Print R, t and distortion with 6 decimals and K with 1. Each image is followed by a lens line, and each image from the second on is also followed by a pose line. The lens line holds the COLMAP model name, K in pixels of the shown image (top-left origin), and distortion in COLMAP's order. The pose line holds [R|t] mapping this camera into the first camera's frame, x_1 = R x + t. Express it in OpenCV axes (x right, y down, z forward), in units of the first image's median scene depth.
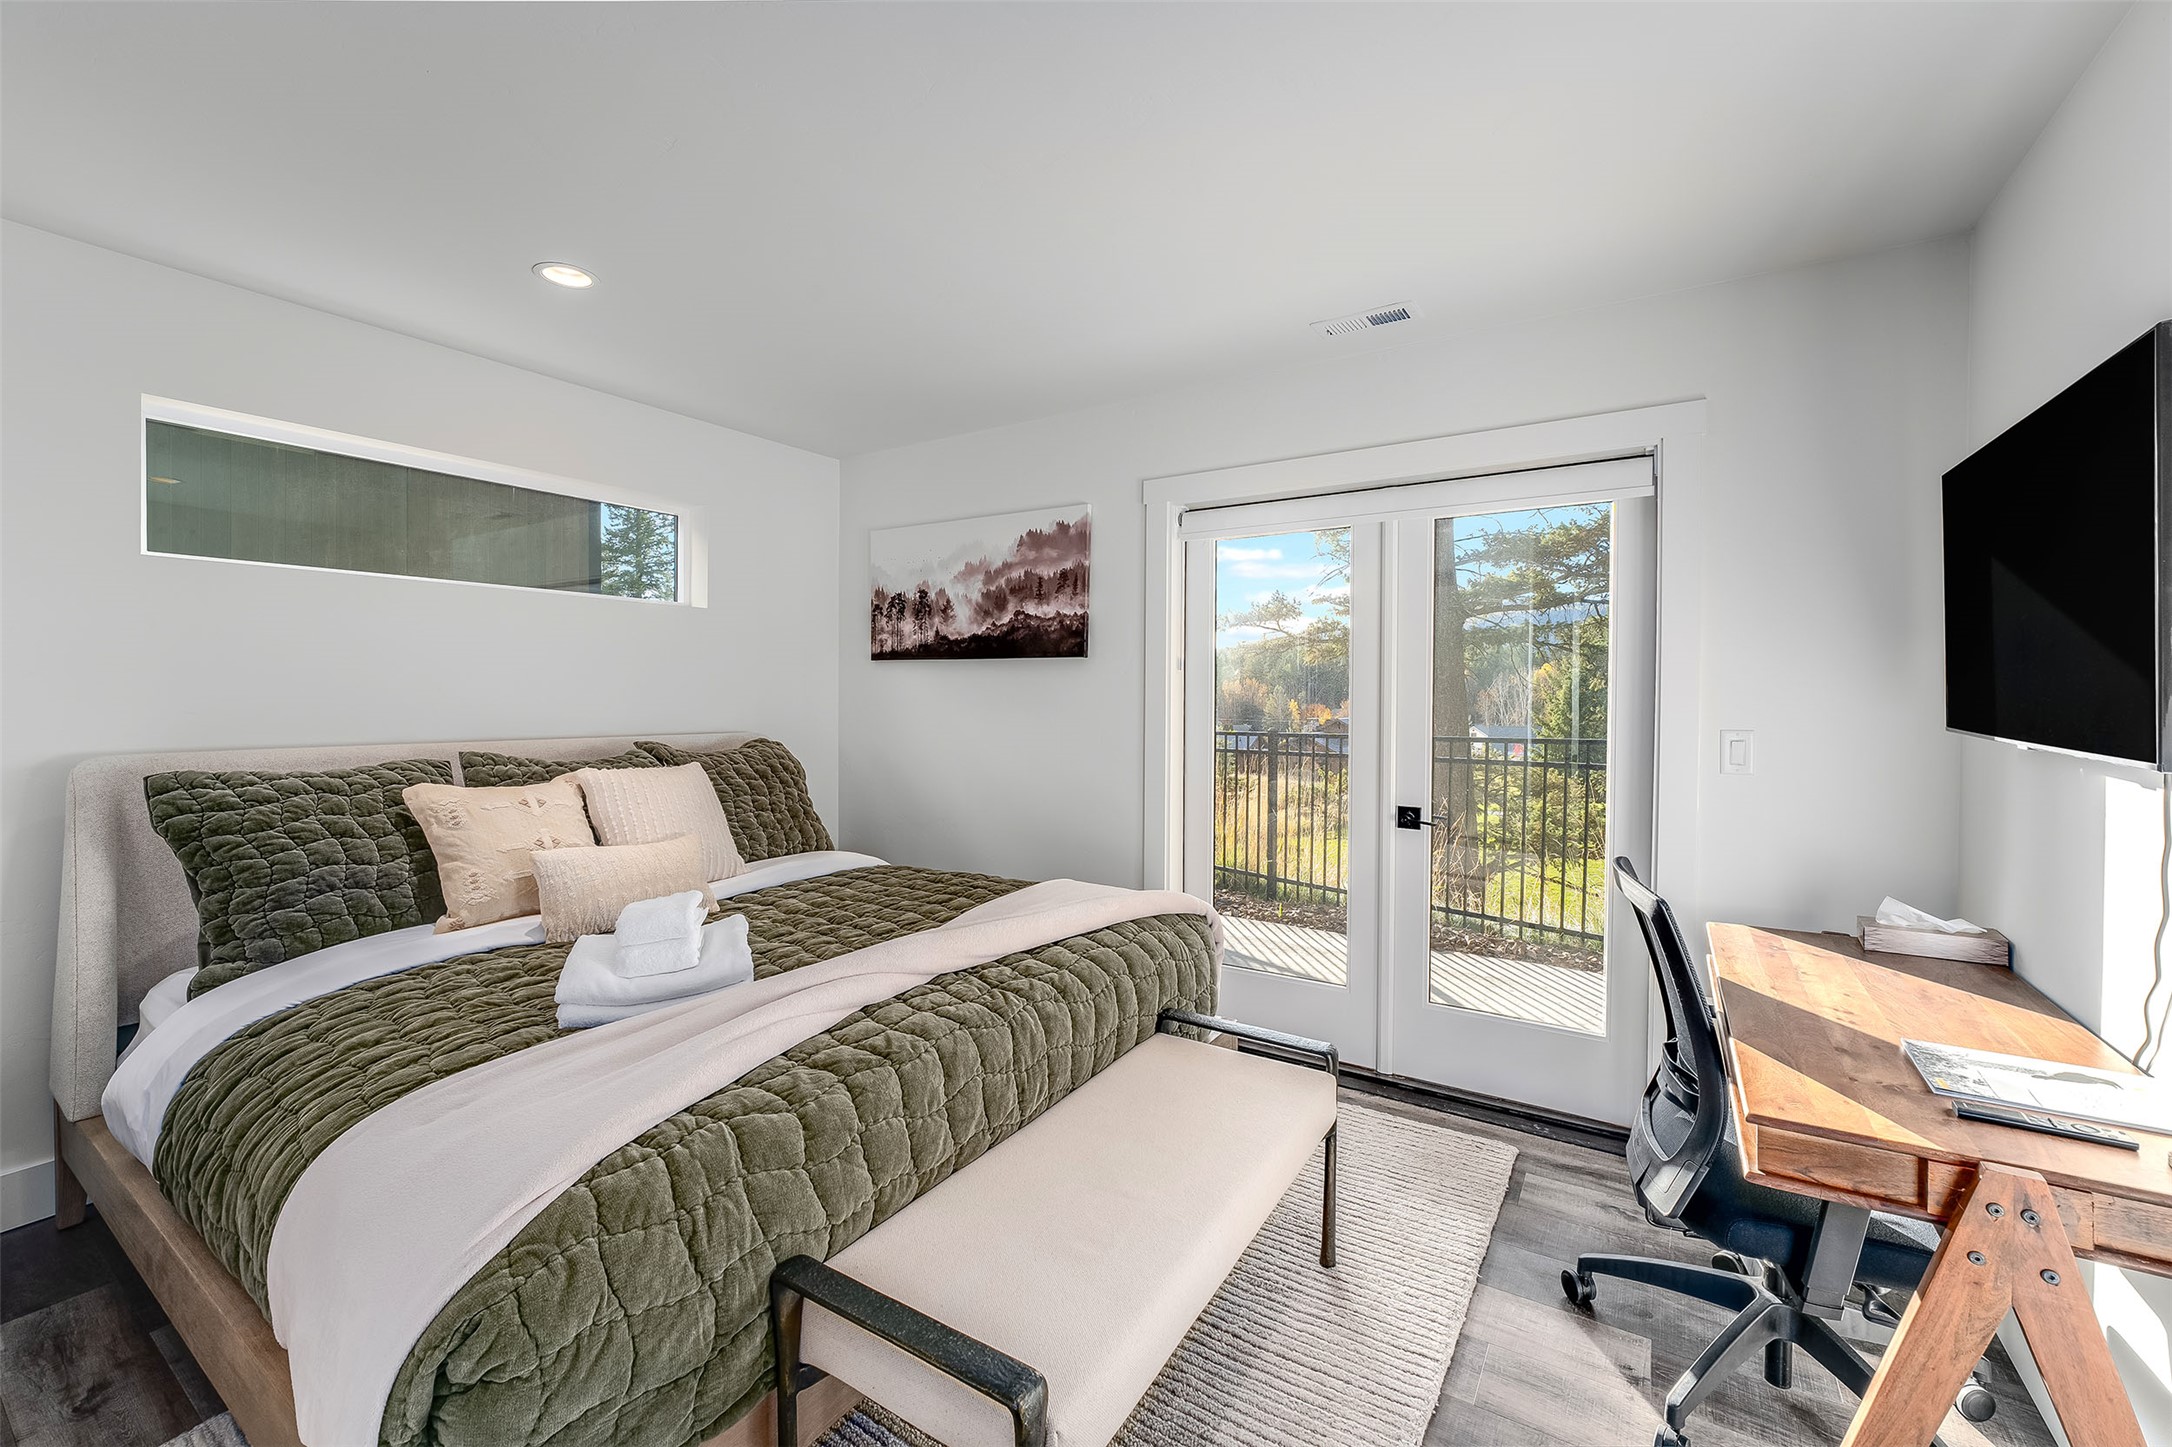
lens RADIAL K [[873.8, 0, 1104.0], [0, 873.8, 716.9], [0, 0, 1]] dist [-0.012199, 0.002002]
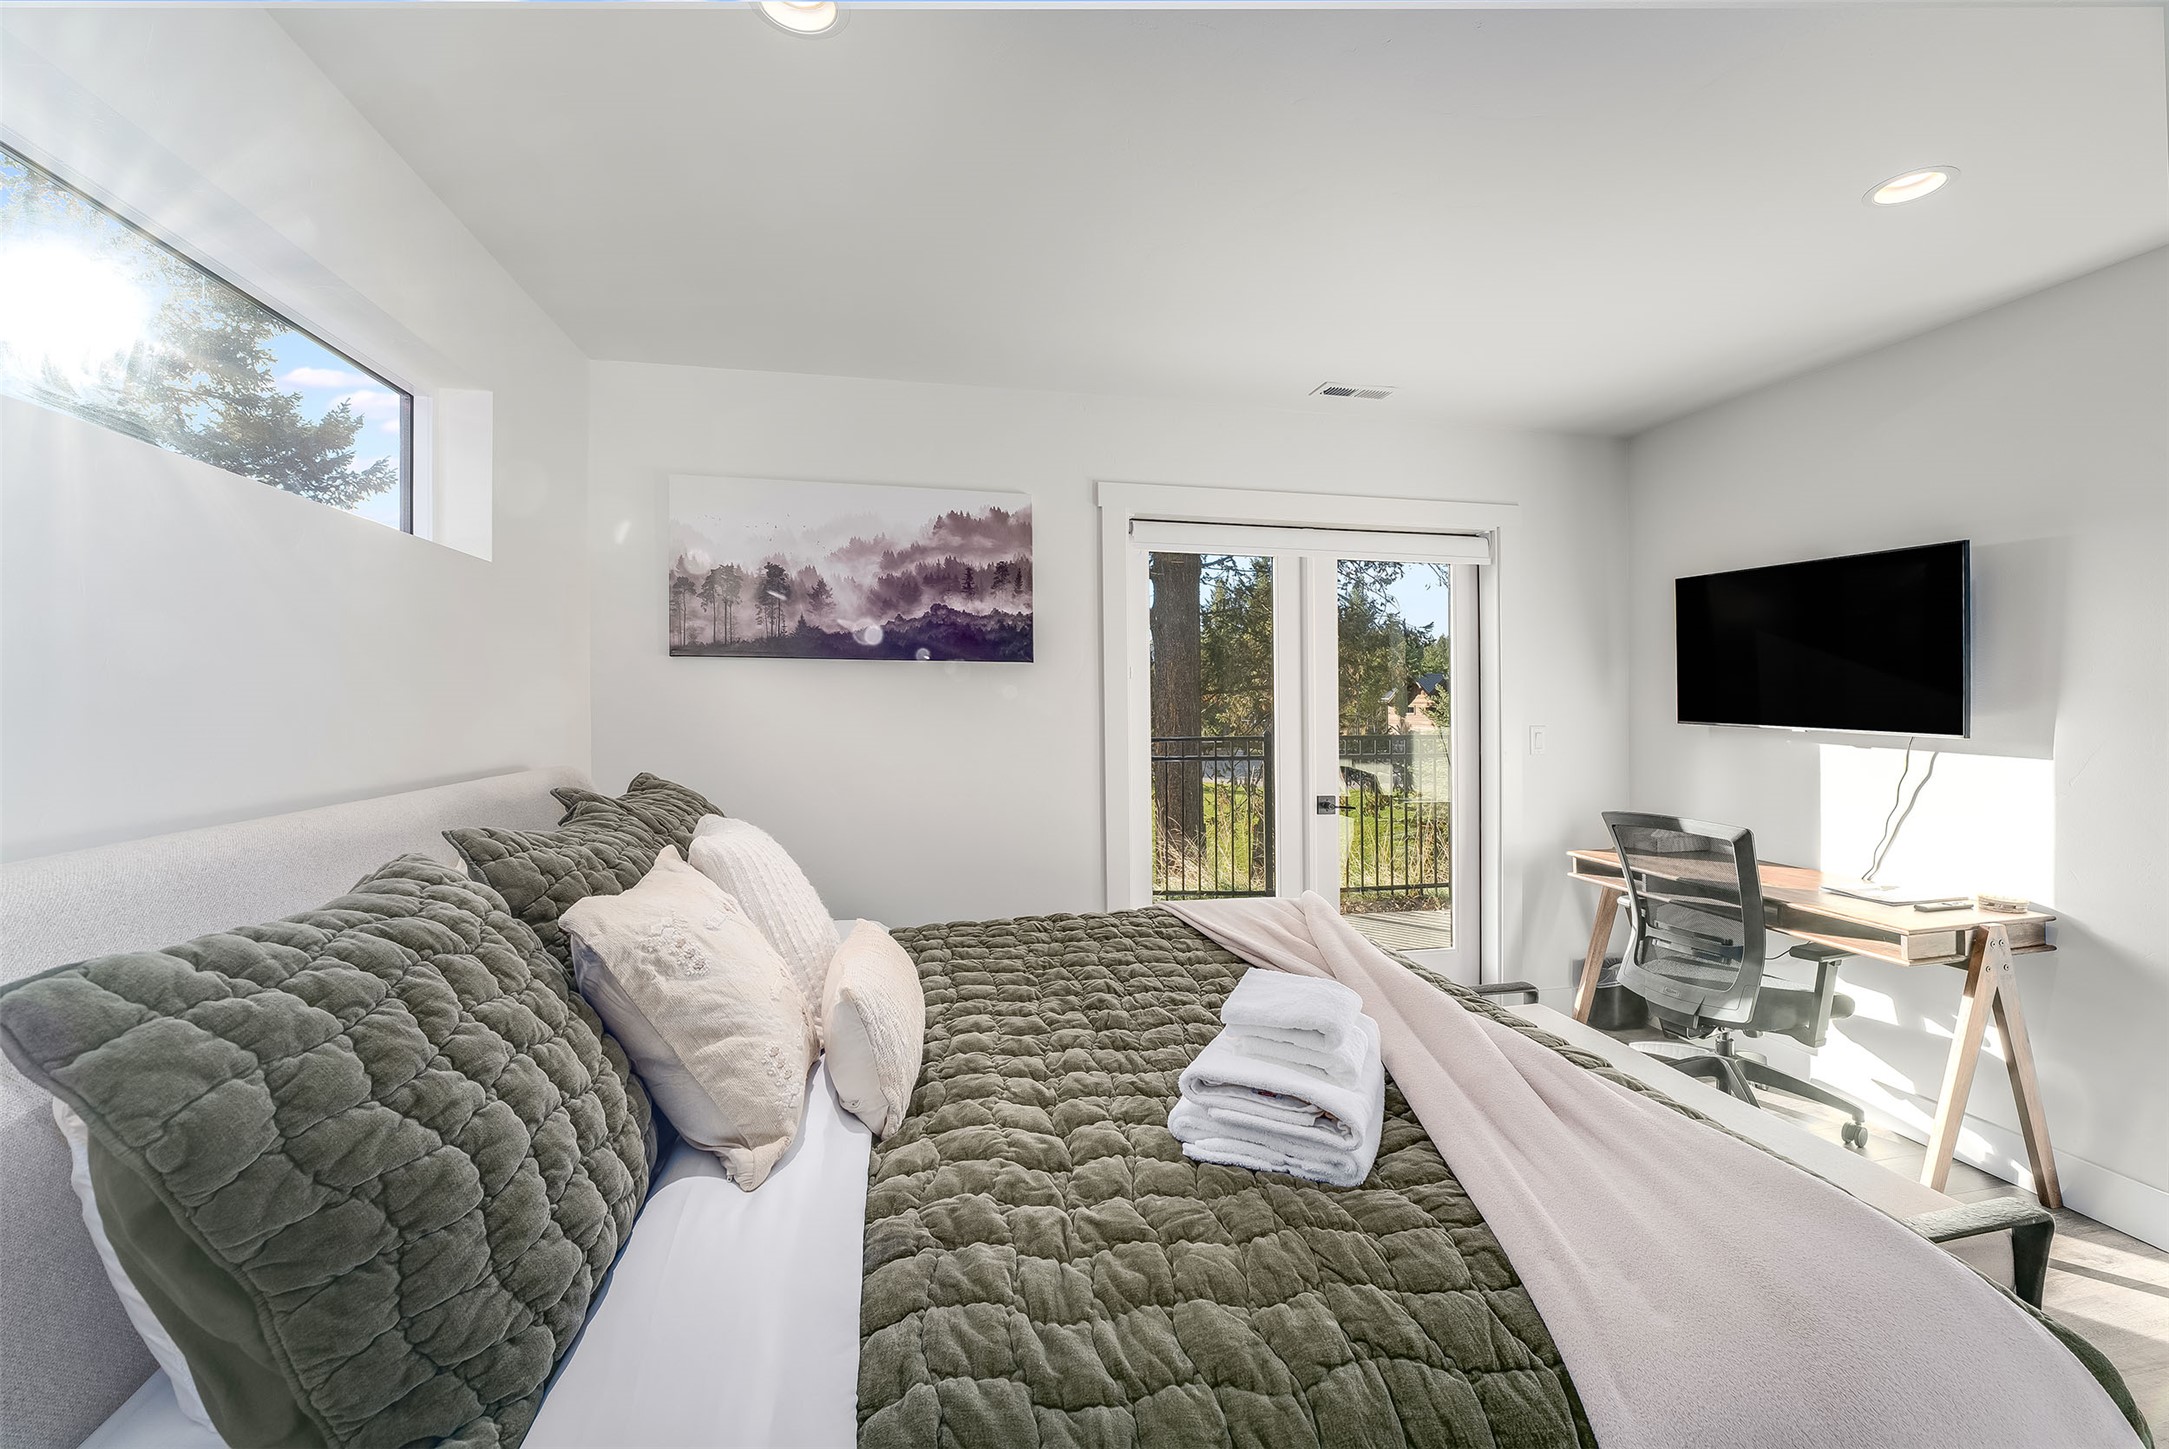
lens RADIAL K [[872.6, 0, 1089.1], [0, 872.6, 710.6], [0, 0, 1]] dist [-0.012199, 0.002002]
pose [[0.709991, -0.009726, 0.704144, -0.592382], [0.019110, 0.999802, -0.005459, -0.011550], [-0.703952, 0.017332, 0.710036, 0.301215]]
